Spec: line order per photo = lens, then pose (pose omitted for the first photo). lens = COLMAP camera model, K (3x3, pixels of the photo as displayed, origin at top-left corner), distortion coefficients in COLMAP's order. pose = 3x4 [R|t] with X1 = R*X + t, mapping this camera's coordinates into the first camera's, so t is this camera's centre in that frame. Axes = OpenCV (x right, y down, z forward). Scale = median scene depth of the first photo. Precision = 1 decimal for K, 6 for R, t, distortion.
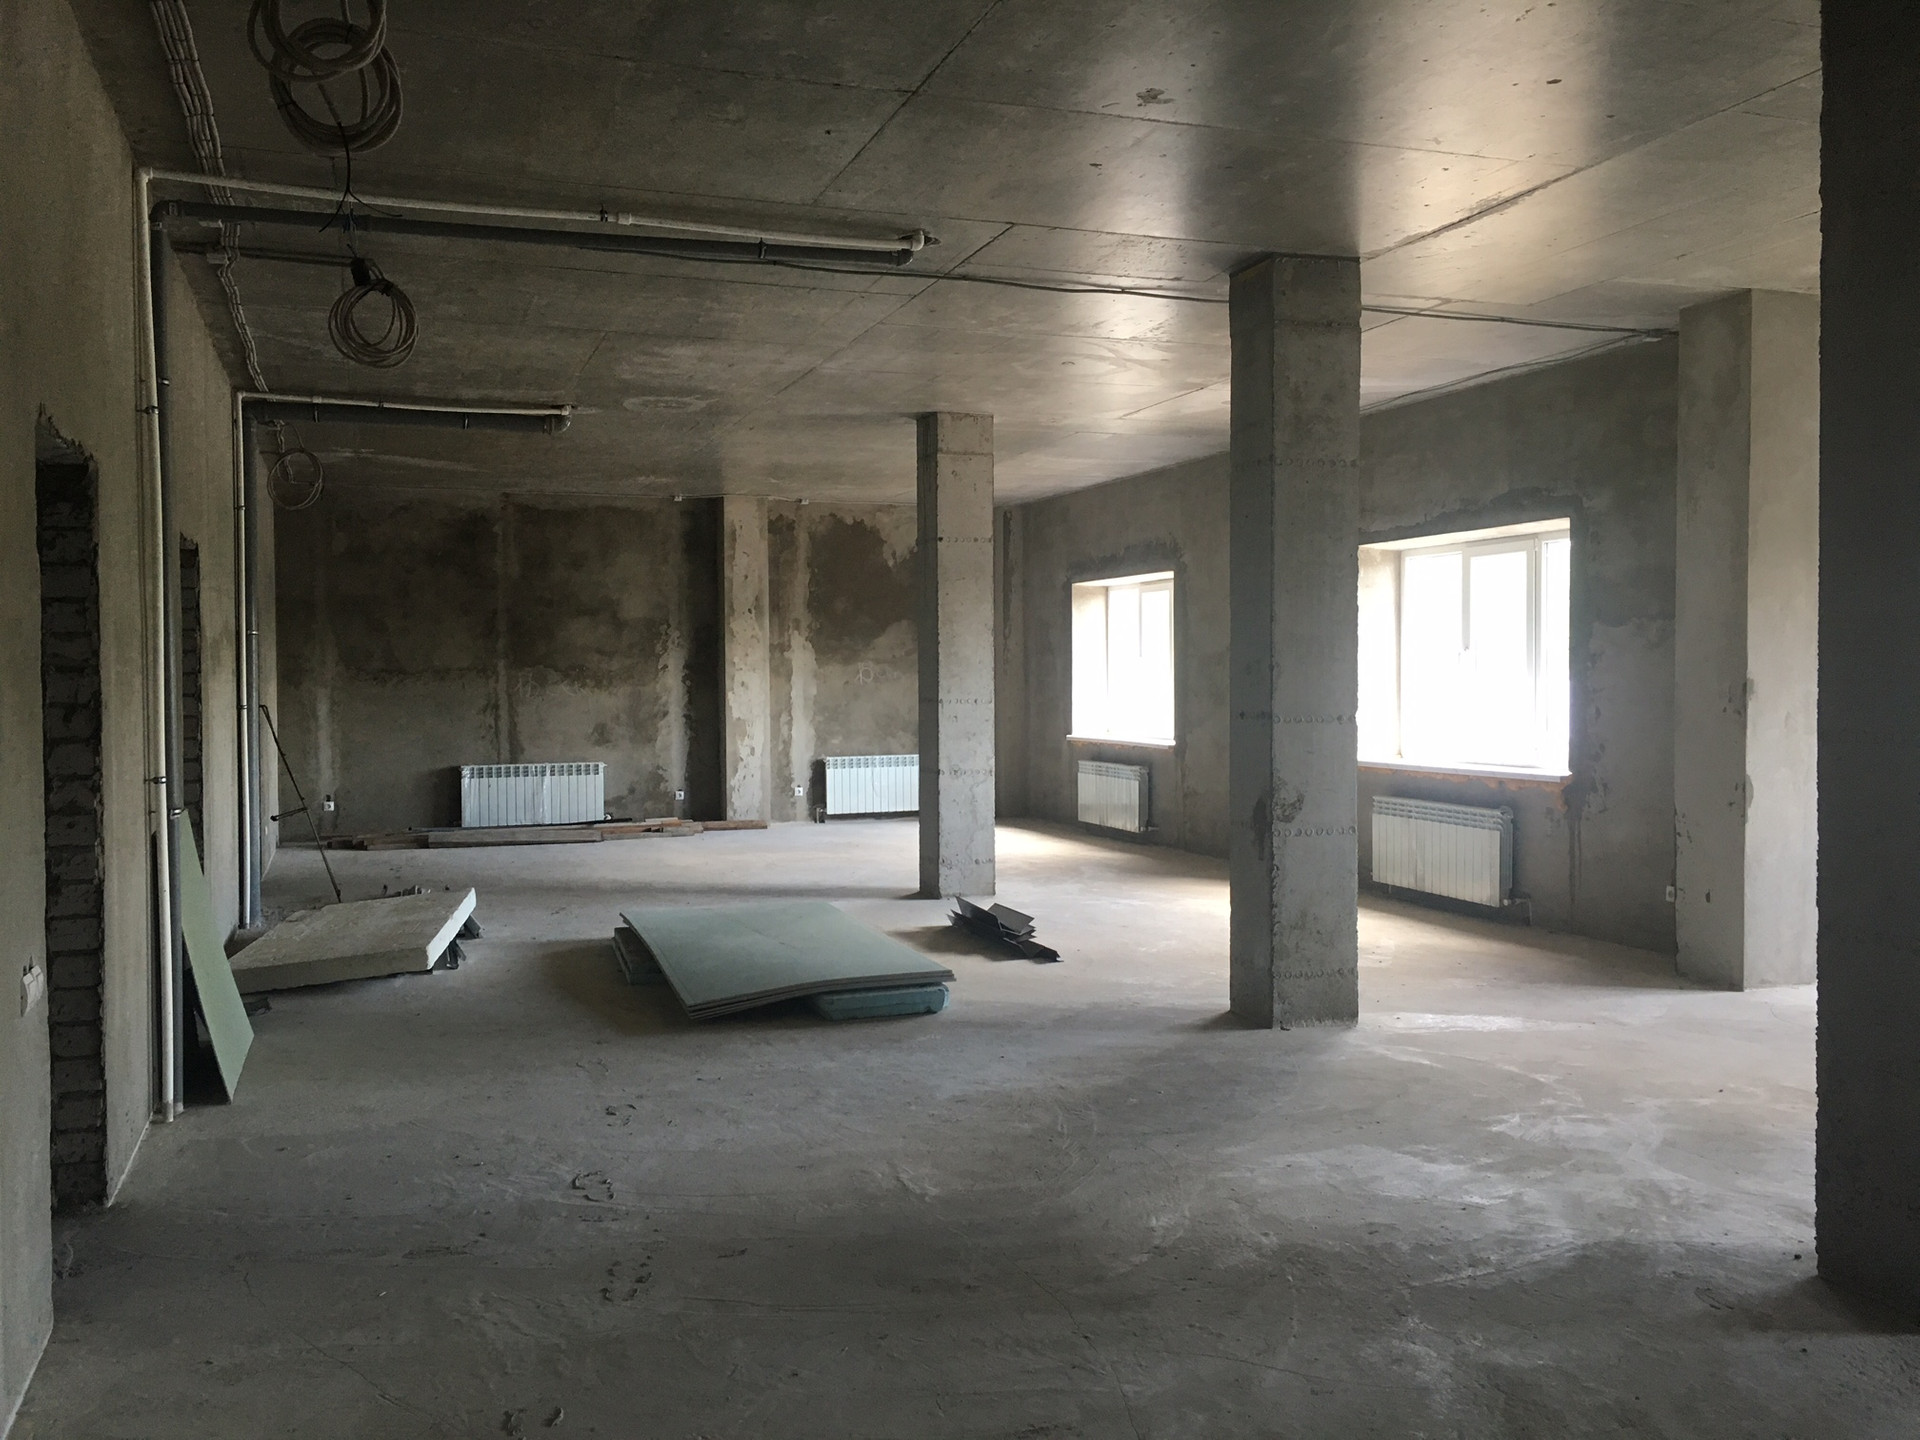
lens RADIAL K [[1669.9, 0, 960.0], [0, 1669.9, 720.0], [0, 0, 1]] dist [0.062177, -0.004411]
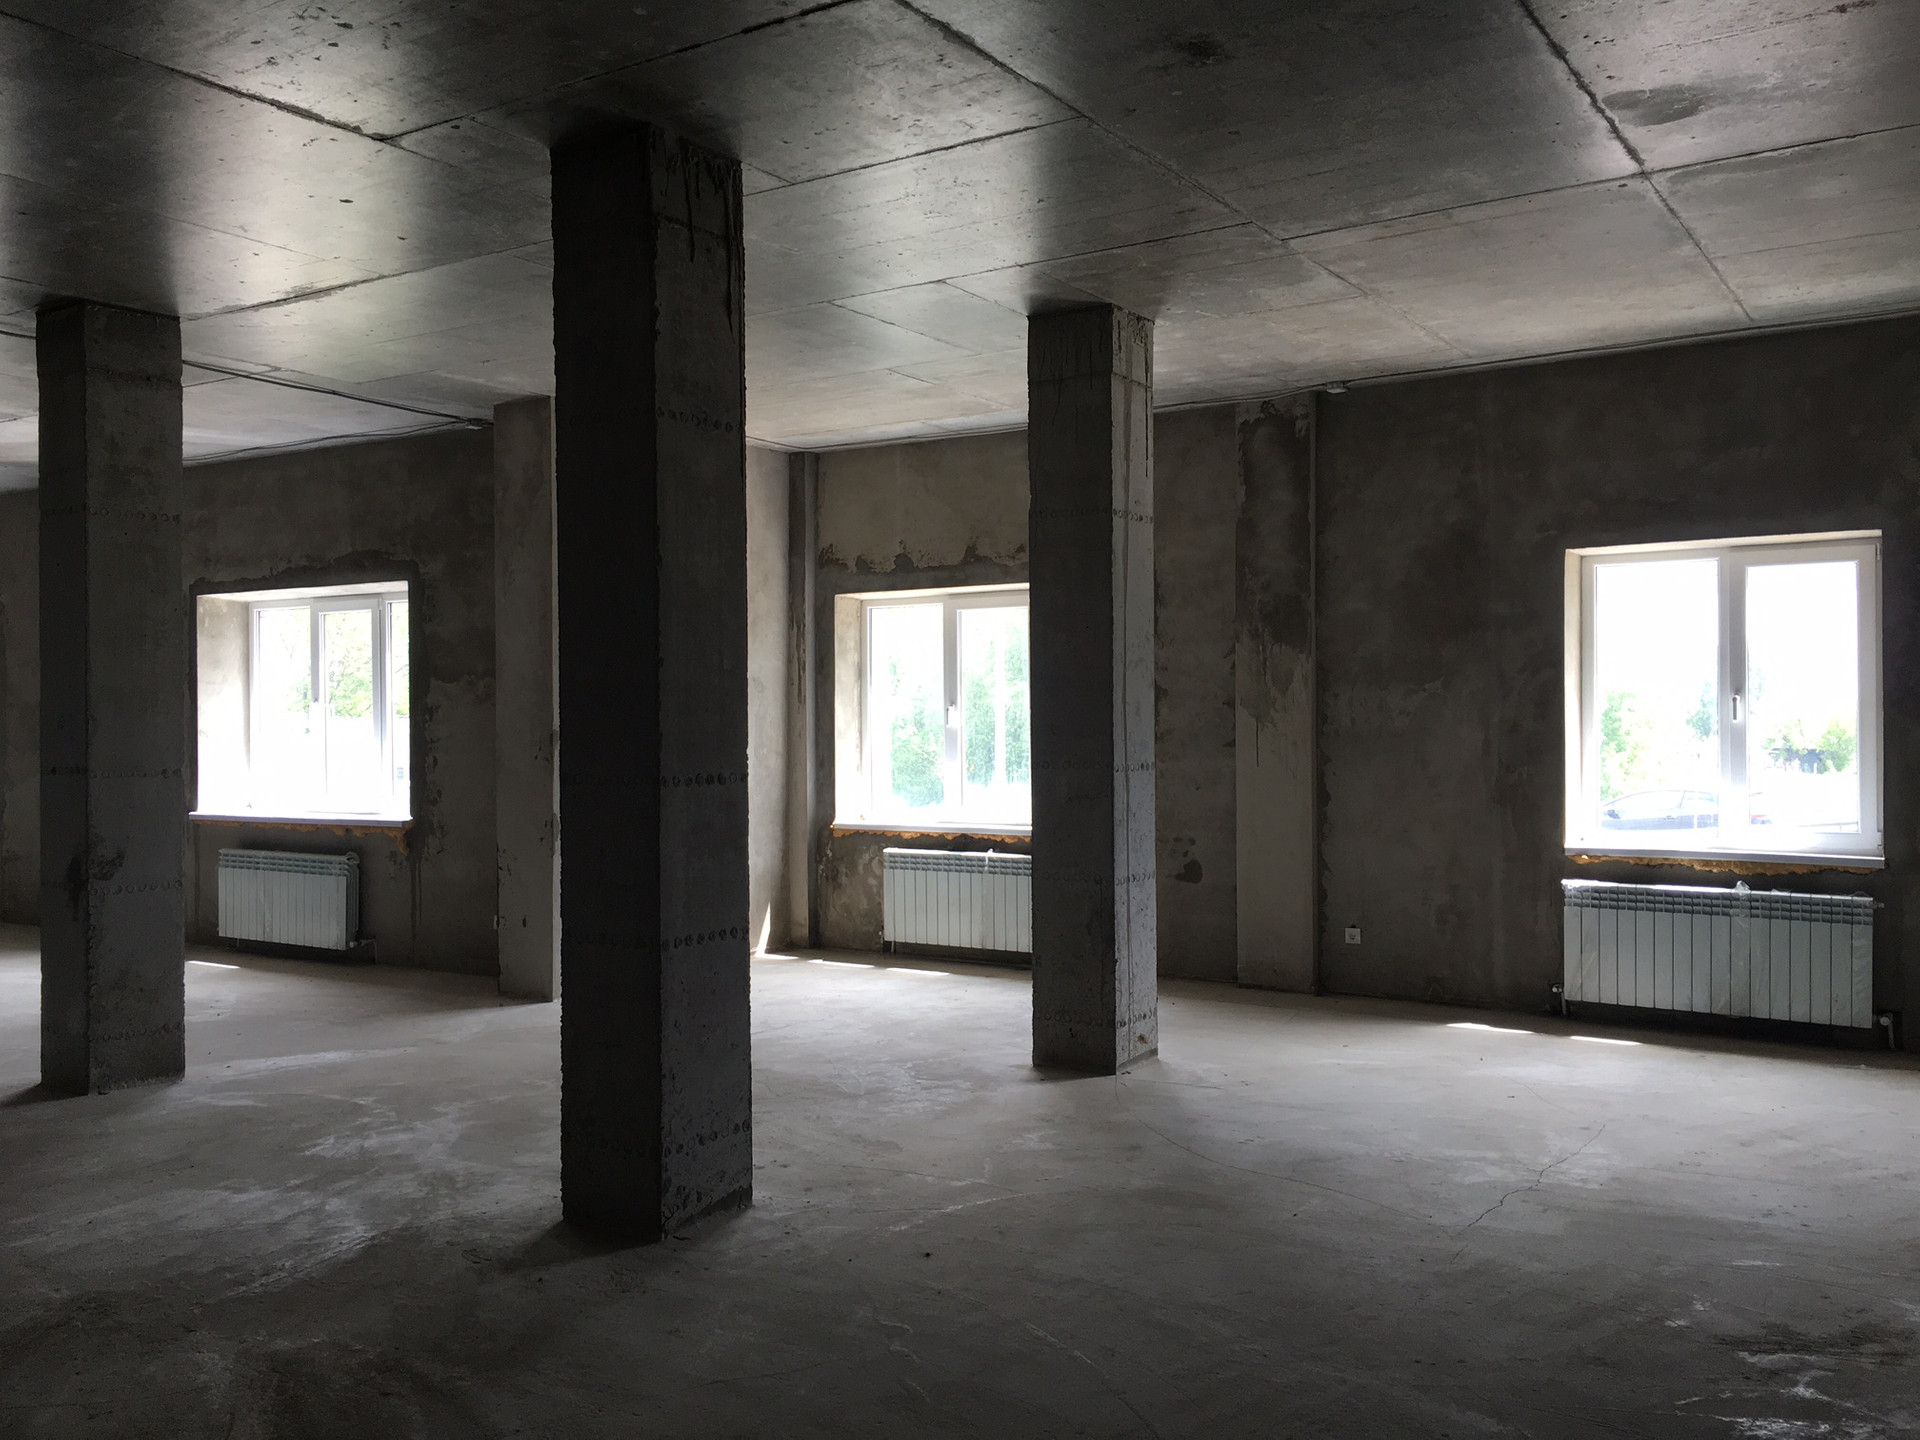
lens RADIAL K [[1634.6, 0, 960.0], [0, 1634.6, 720.0], [0, 0, 1]] dist [0.072226, -0.091674]
pose [[0.795289, -0.000760, 0.606230, 0.006870], [0.018446, 0.999567, -0.022945, -0.000804], [-0.605950, 0.029430, 0.794958, -0.073730]]
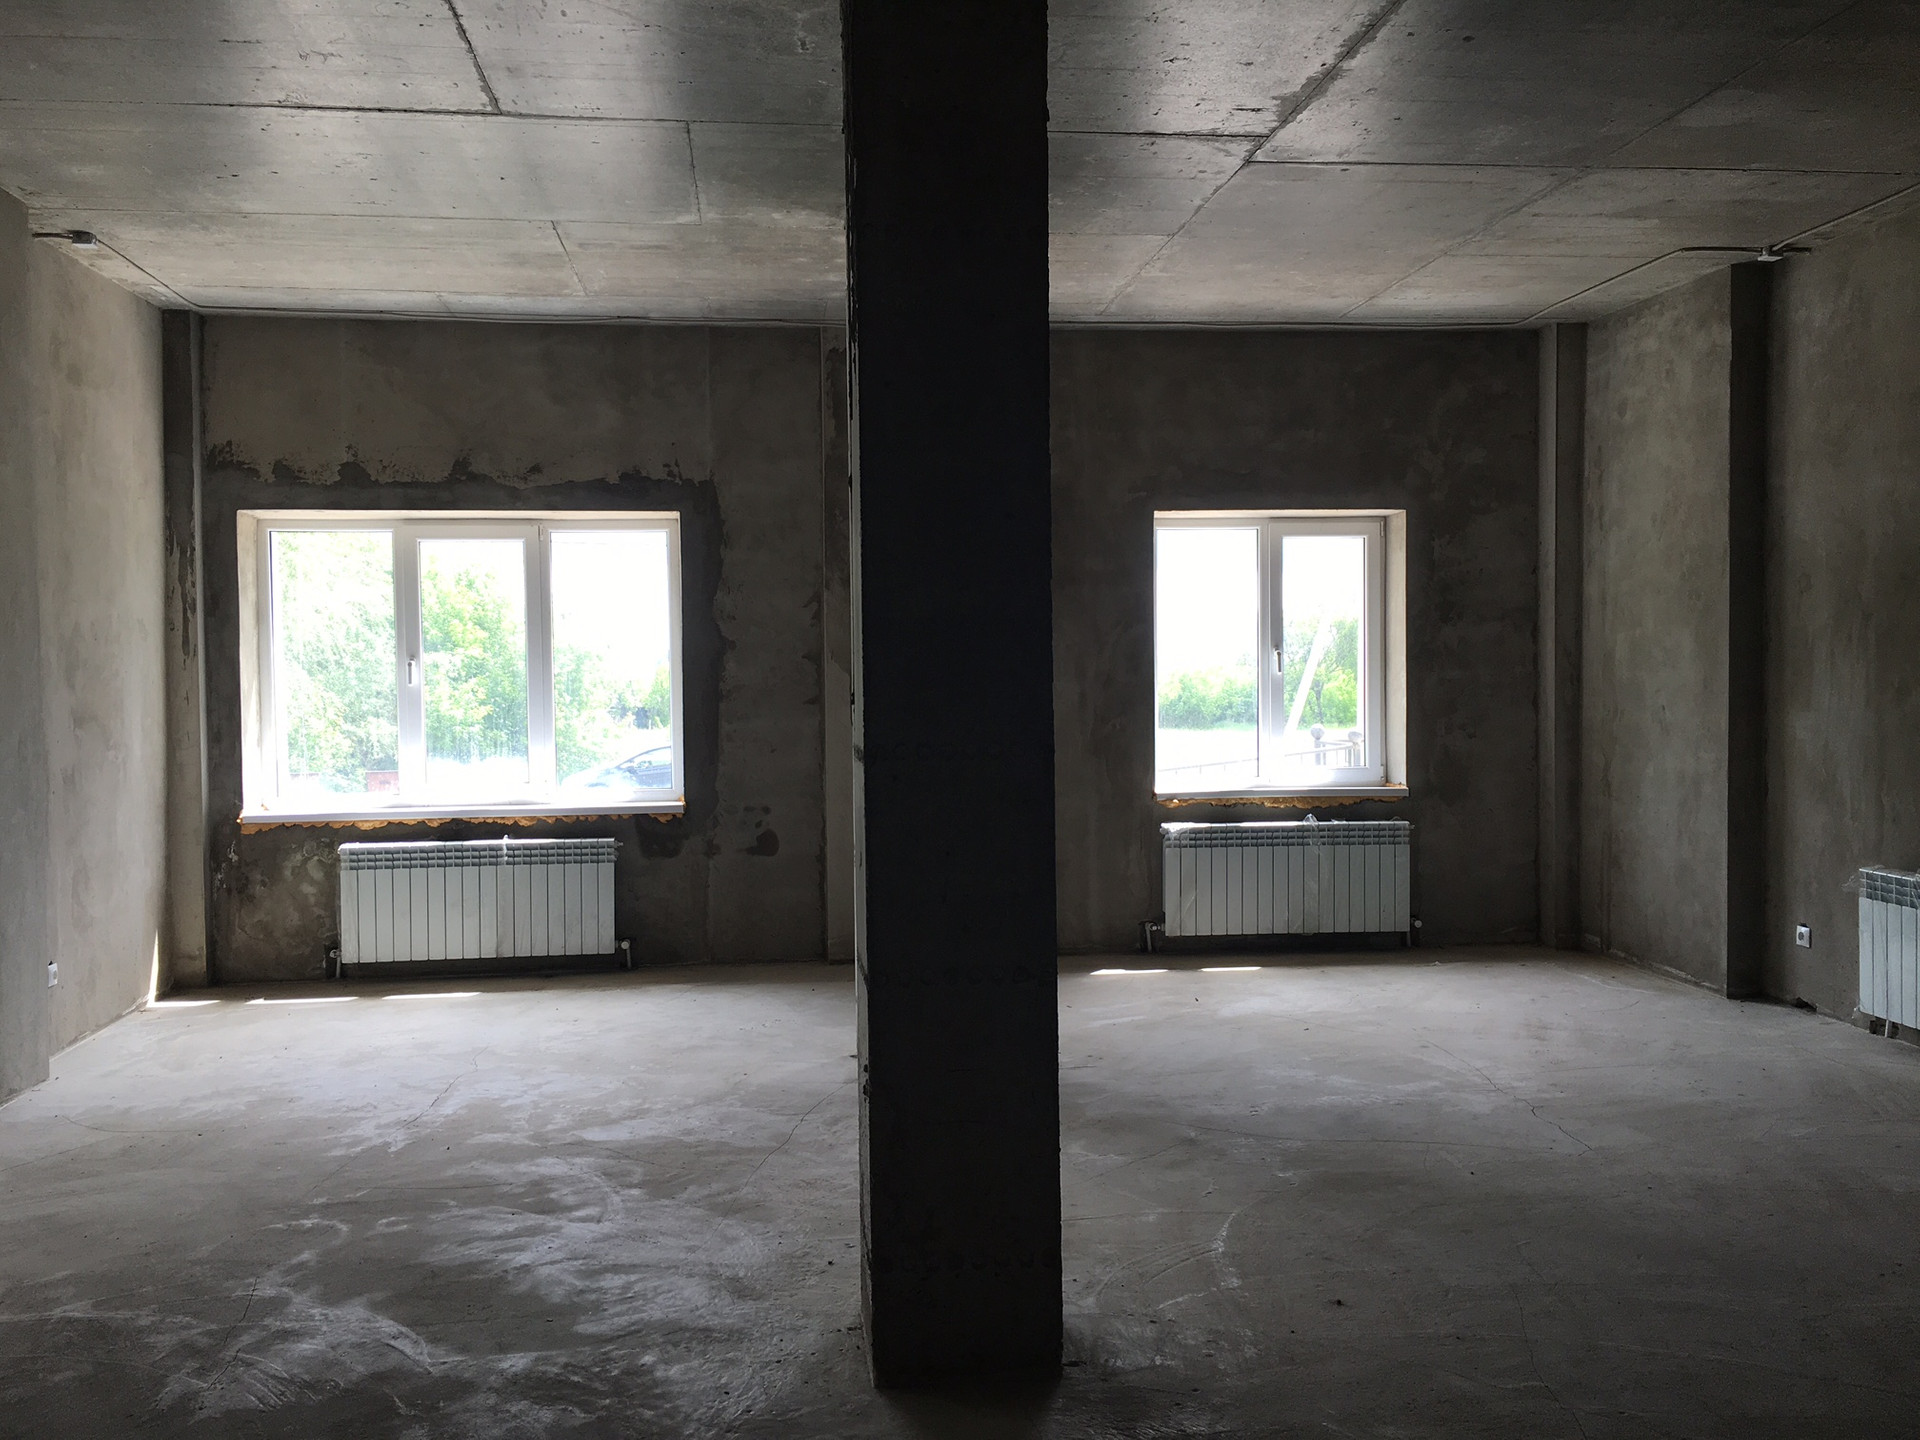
lens RADIAL K [[1634.6, 0, 960.0], [0, 1634.6, 720.0], [0, 0, 1]] dist [0.072226, -0.091674]
pose [[0.222783, -0.027102, 0.974491, -0.162334], [0.035562, 0.999174, 0.019658, -0.013053], [-0.974219, 0.030275, 0.223563, 0.437154]]
